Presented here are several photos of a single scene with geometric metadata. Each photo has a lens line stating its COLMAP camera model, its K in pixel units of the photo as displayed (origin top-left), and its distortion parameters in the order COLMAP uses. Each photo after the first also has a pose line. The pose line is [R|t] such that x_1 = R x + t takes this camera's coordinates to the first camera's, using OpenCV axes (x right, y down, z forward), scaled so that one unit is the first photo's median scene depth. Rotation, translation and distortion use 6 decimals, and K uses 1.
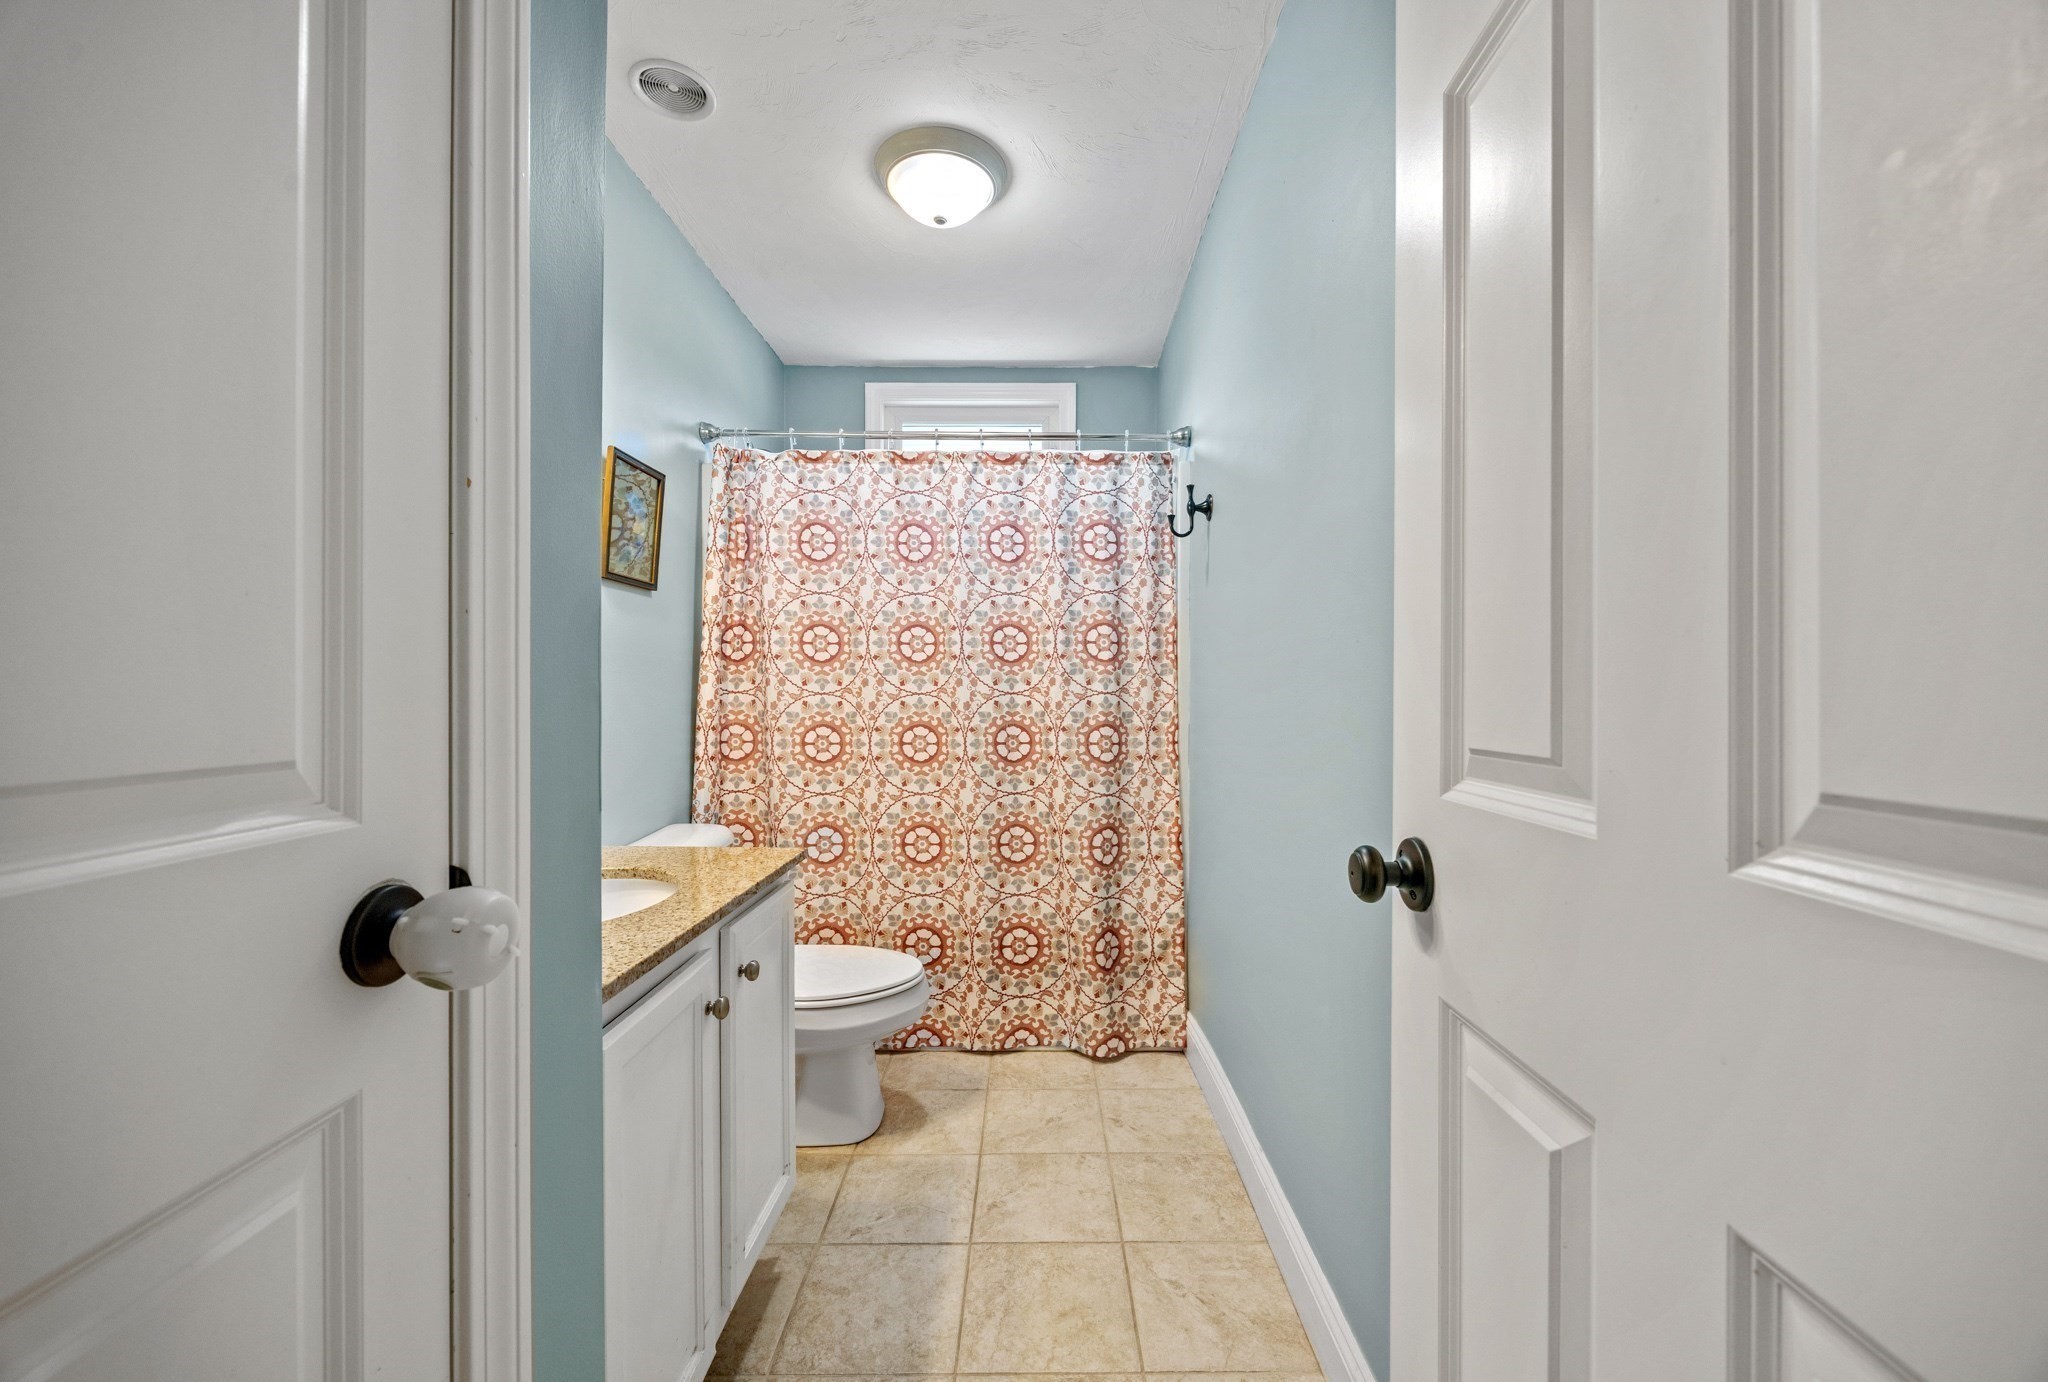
lens RADIAL K [[827.5, 0, 1027.7], [0, 827.5, 691.9], [0, 0, 1]] dist [0.000524, 0.000011]
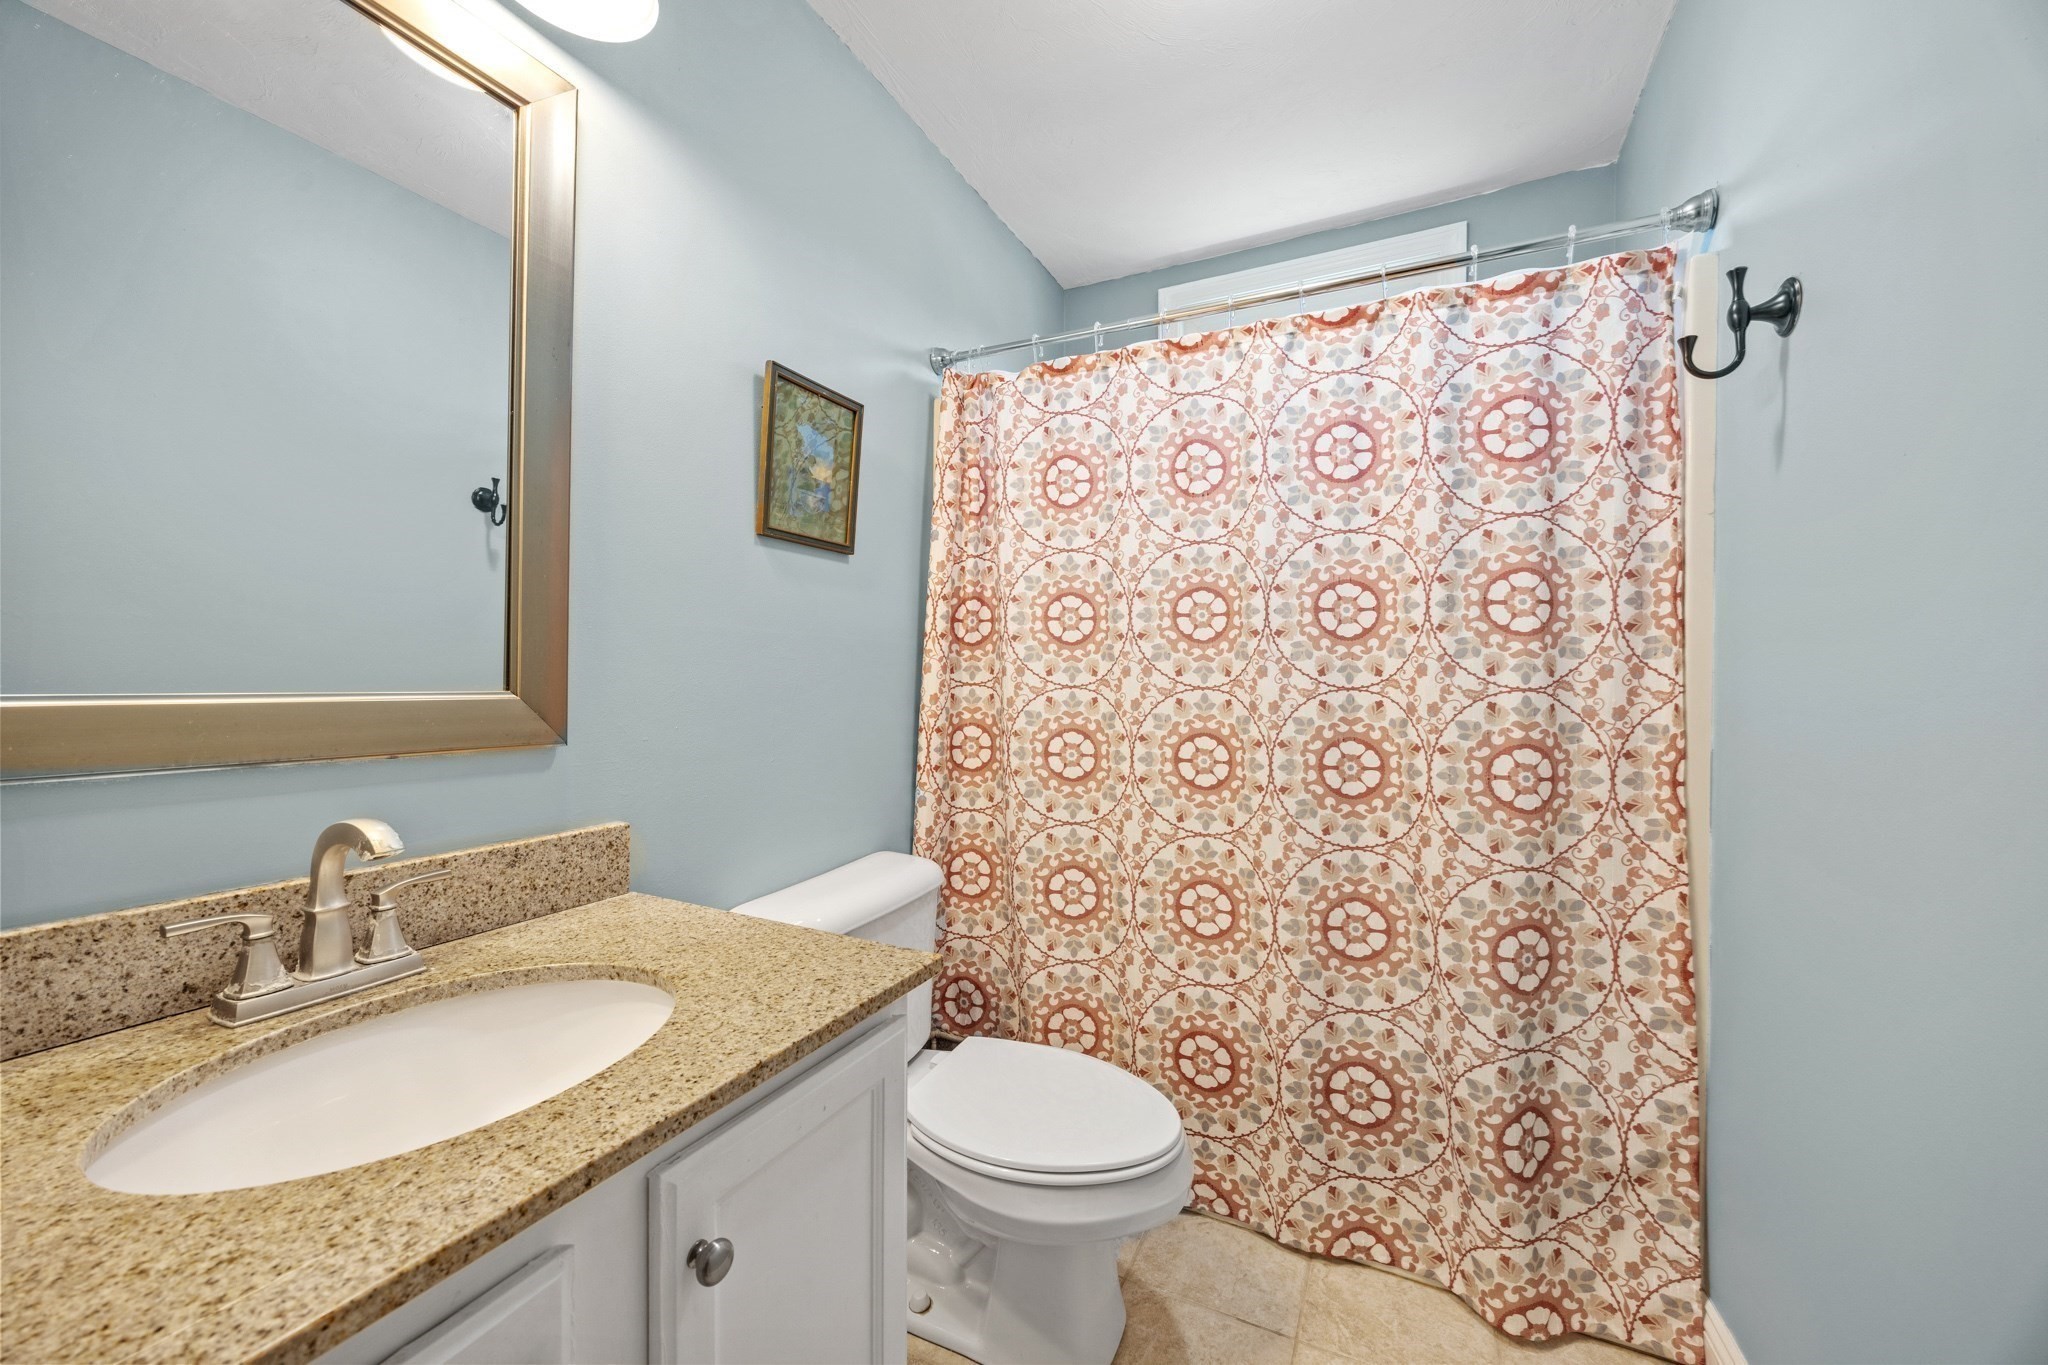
lens RADIAL K [[784.6, 0, 1022.0], [0, 784.6, 683.1], [0, 0, 1]] dist [-0.002085, 0.000522]
pose [[0.900674, 0.005613, -0.434459, 0.015793], [-0.004710, 0.999984, 0.003154, -0.003203], [0.434470, -0.000794, 0.900686, 0.355482]]
